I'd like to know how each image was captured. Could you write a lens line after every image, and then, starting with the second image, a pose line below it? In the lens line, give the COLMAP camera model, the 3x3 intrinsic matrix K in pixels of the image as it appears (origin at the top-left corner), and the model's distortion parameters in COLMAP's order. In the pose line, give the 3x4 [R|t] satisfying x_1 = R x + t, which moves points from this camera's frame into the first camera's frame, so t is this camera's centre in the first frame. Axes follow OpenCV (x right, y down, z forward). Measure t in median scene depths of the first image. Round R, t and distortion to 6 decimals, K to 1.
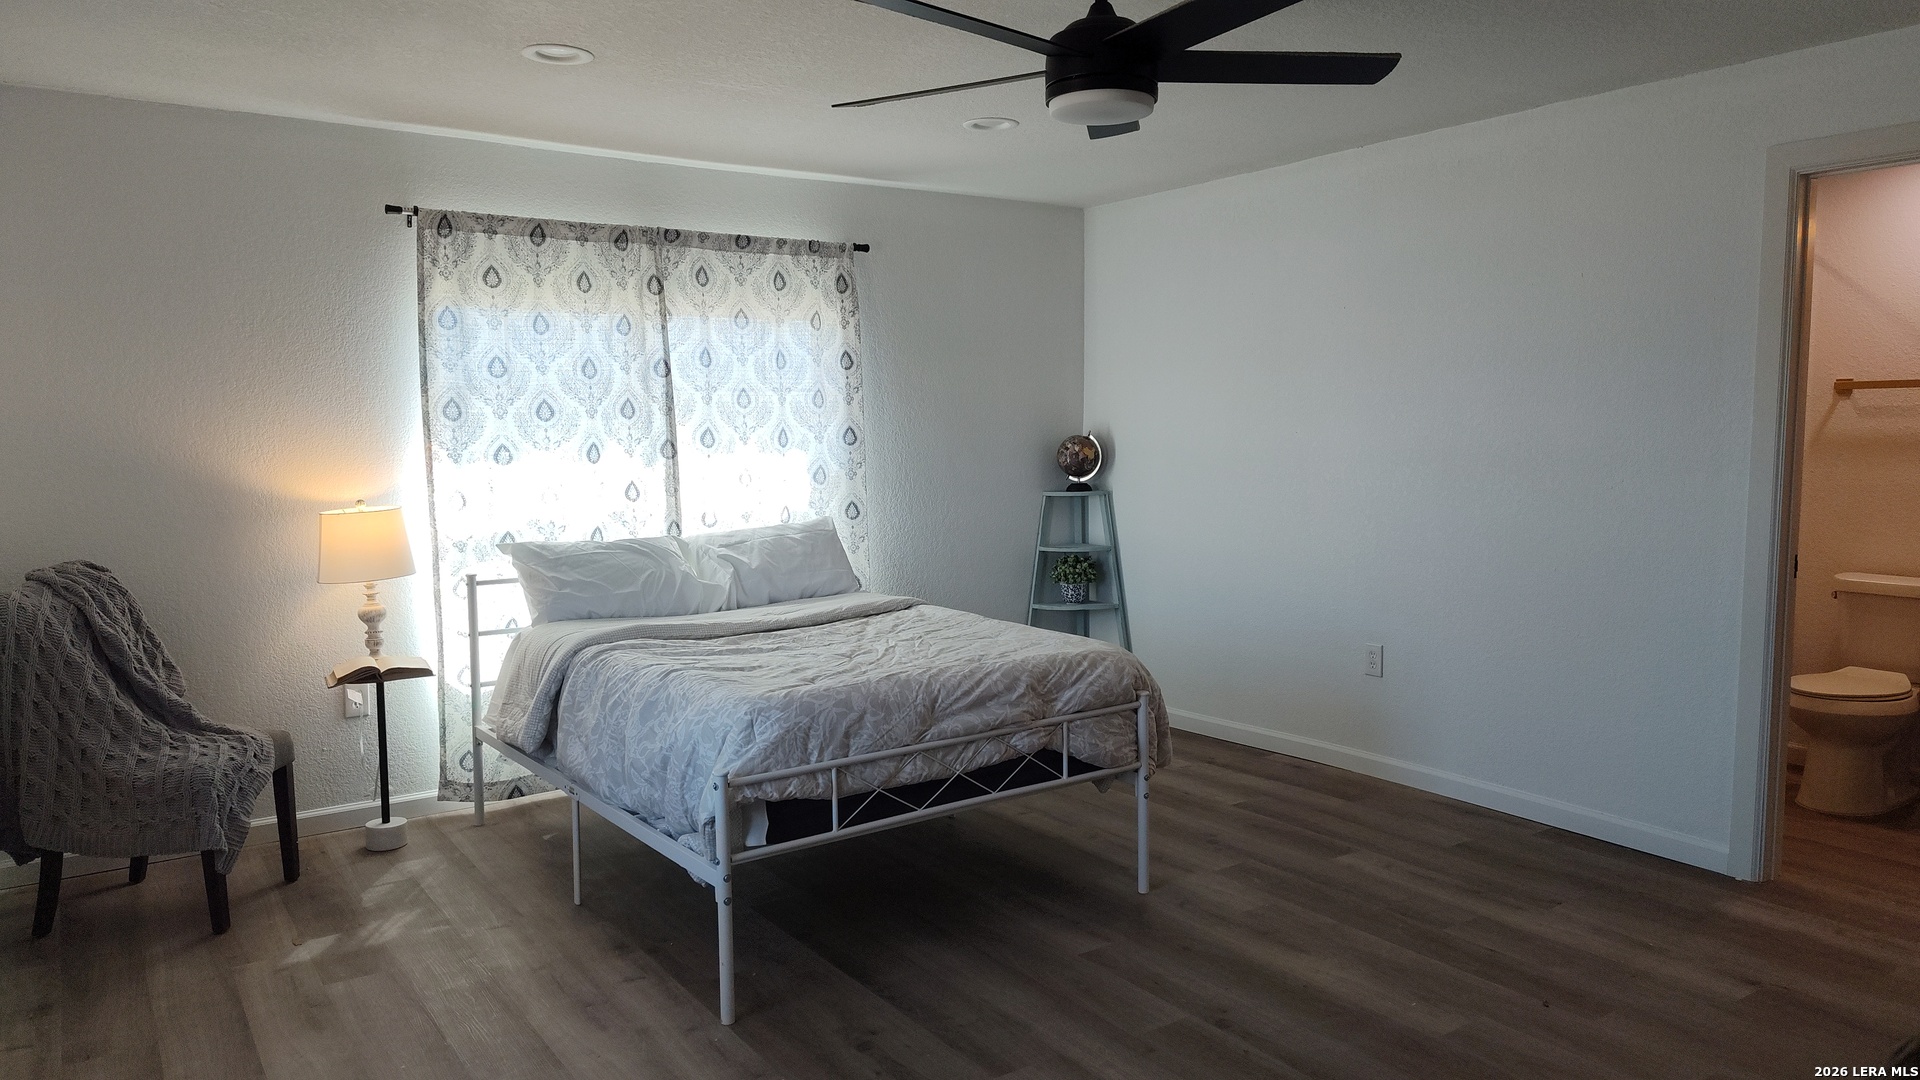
lens RADIAL K [[1310.9, 0, 960.0], [0, 1310.9, 540.0], [0, 0, 1]] dist [0.054177, -0.059601]
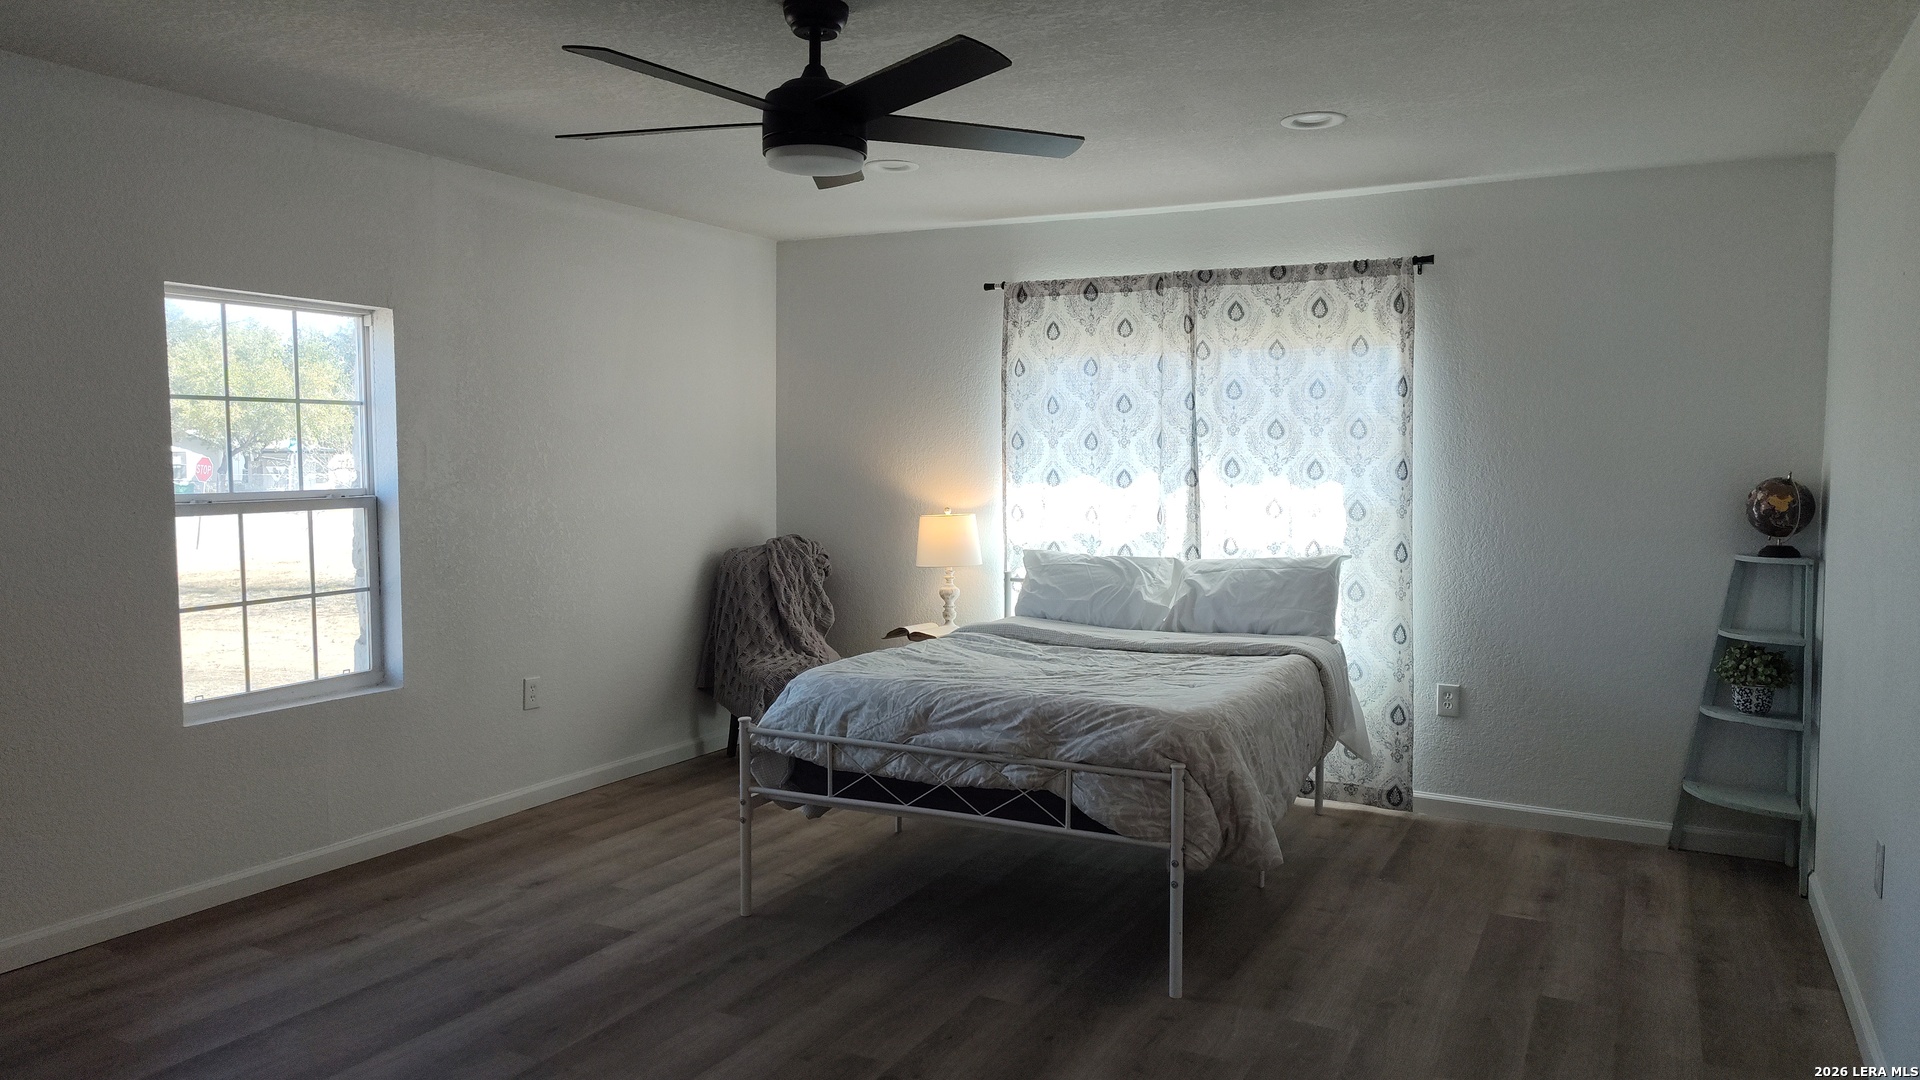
lens RADIAL K [[1291.8, 0, 968.2], [0, 1291.8, 545.4], [0, 0, 1]] dist [0.034862, -0.038547]
pose [[0.466945, 0.075021, -0.881099, 0.646605], [-0.091926, 0.995114, 0.036012, -0.037017], [0.879495, 0.064181, 0.471560, 0.367100]]
